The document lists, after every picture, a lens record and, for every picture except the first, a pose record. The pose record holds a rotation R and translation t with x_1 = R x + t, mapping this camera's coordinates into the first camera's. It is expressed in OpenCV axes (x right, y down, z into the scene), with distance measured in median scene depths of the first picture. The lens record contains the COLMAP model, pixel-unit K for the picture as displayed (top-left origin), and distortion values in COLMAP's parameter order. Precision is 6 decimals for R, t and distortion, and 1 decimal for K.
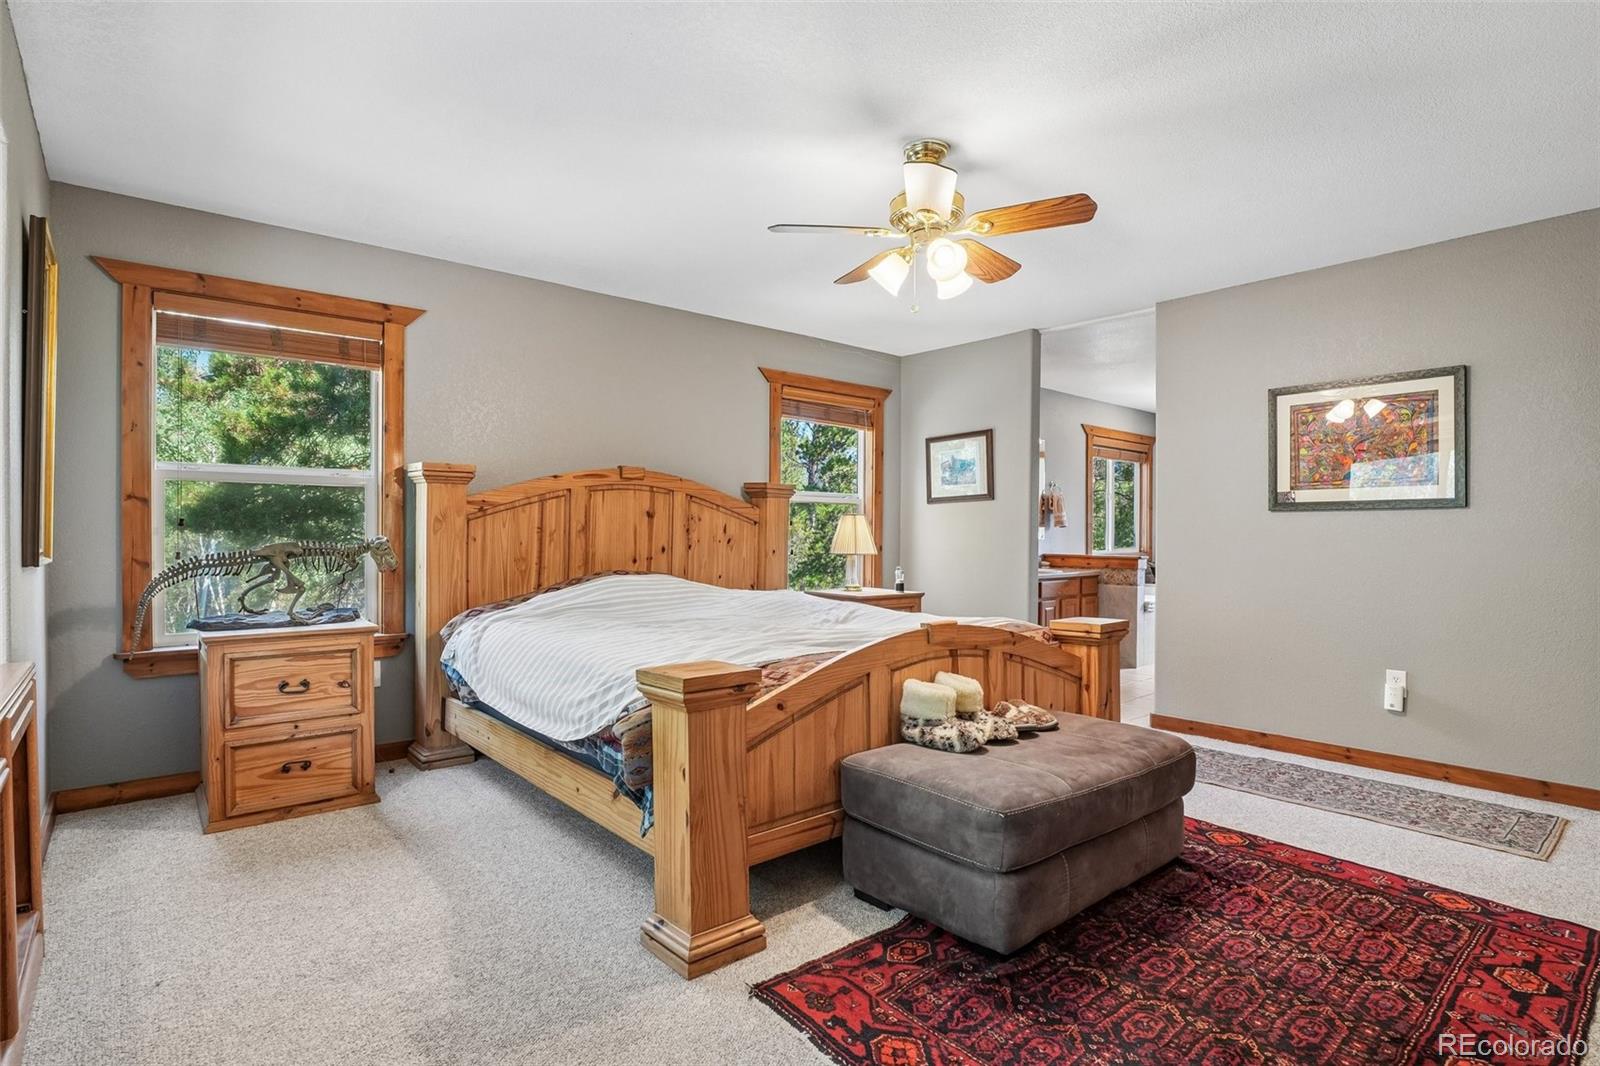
lens RADIAL K [[799.4, 0, 808.7], [0, 799.4, 545.8], [0, 0, 1]] dist [-0.034547, 0.008324]
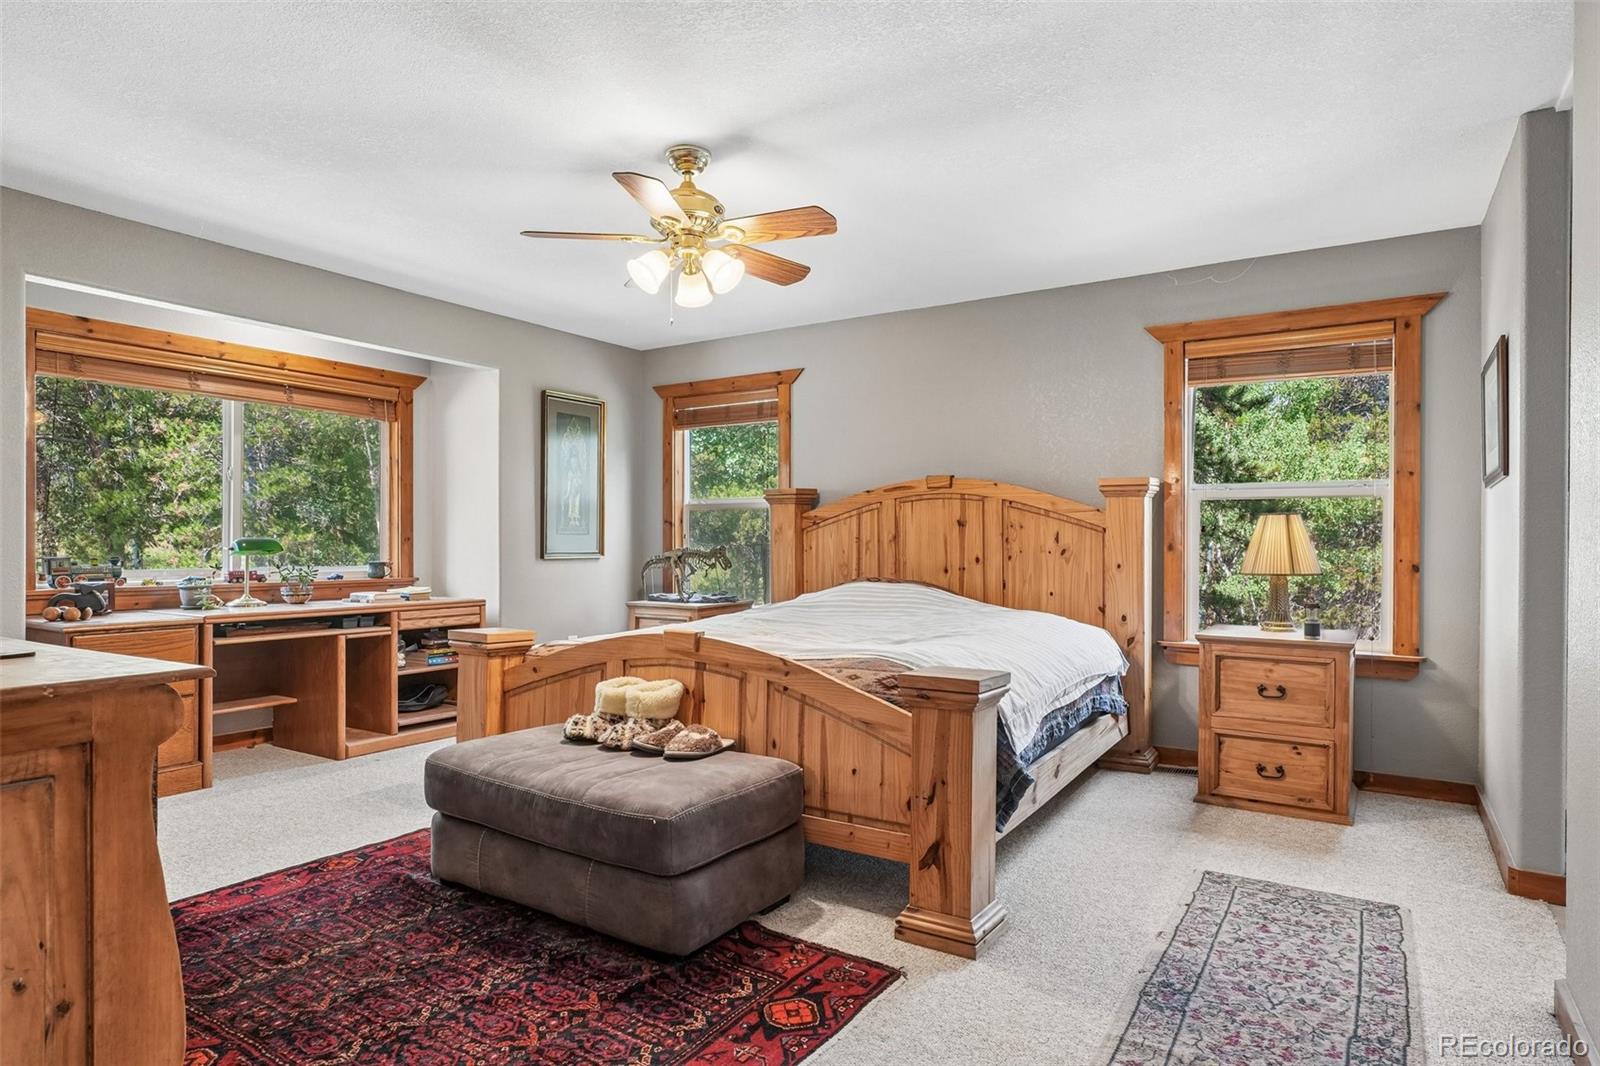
lens RADIAL K [[905.1, 0, 800.6], [0, 905.1, 548.1], [0, 0, 1]] dist [-0.011708, 0.002455]
pose [[0.284214, 0.004327, -0.958751, 0.830827], [-0.017395, 0.999848, -0.000644, -0.005663], [0.958603, 0.016861, 0.284247, 0.531520]]
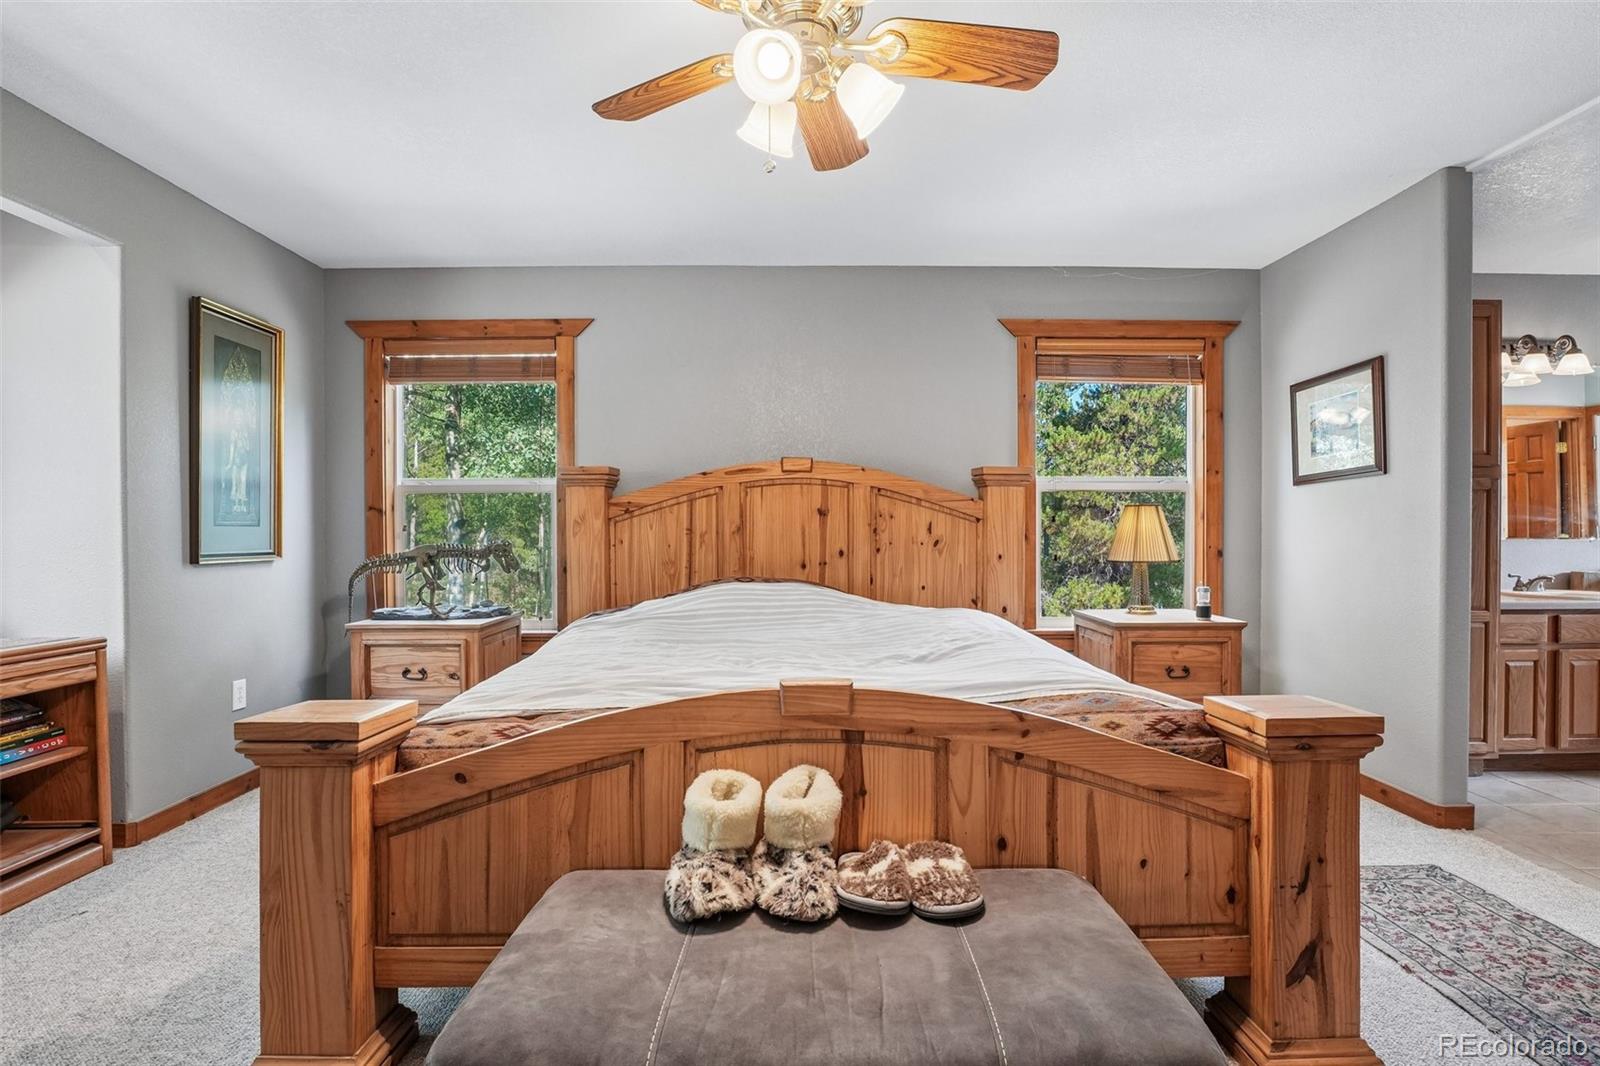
lens RADIAL K [[799.4, 0, 804.7], [0, 799.4, 537.1], [0, 0, 1]] dist [-0.034547, 0.008324]
pose [[0.769771, -0.004424, -0.638305, 0.348611], [-0.003459, 0.999932, -0.011101, -0.003273], [0.638310, 0.010753, 0.769704, 0.347924]]
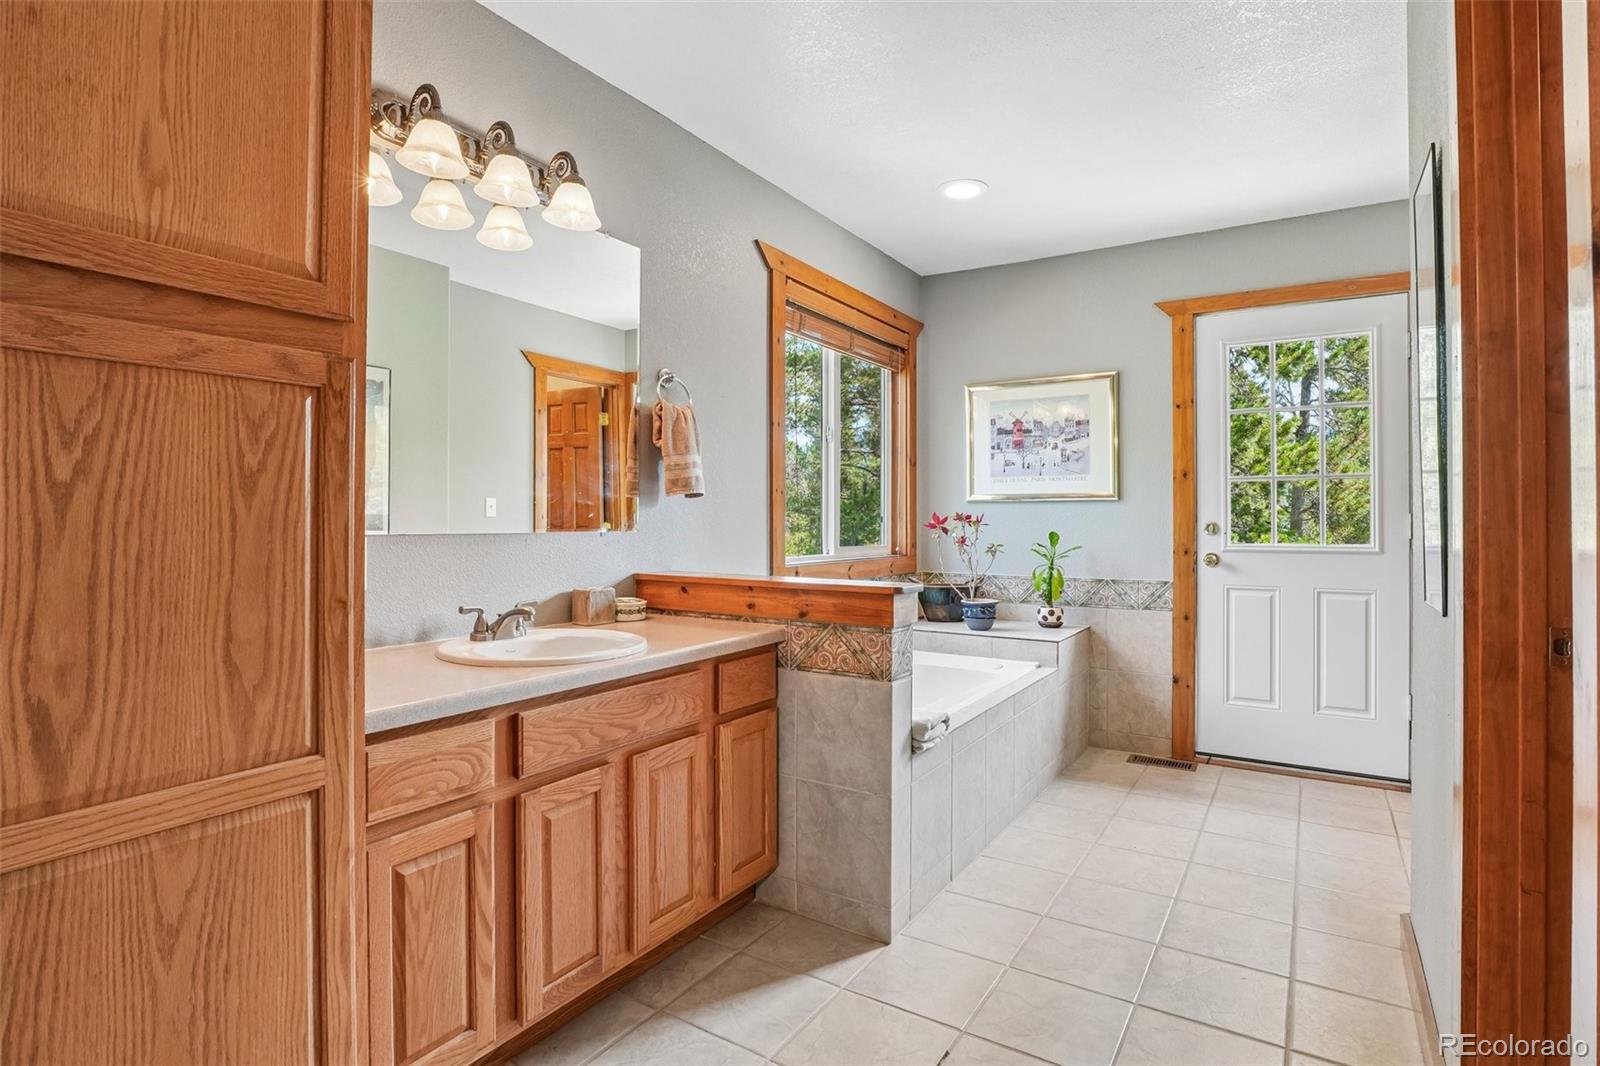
lens RADIAL K [[799.4, 0, 802.4], [0, 799.4, 523.9], [0, 0, 1]] dist [-0.034547, 0.008324]
pose [[0.959203, -0.006537, 0.282643, 0.458135], [0.009127, 0.999928, -0.007847, -0.014193], [-0.282571, 0.010107, 0.959193, 1.113767]]
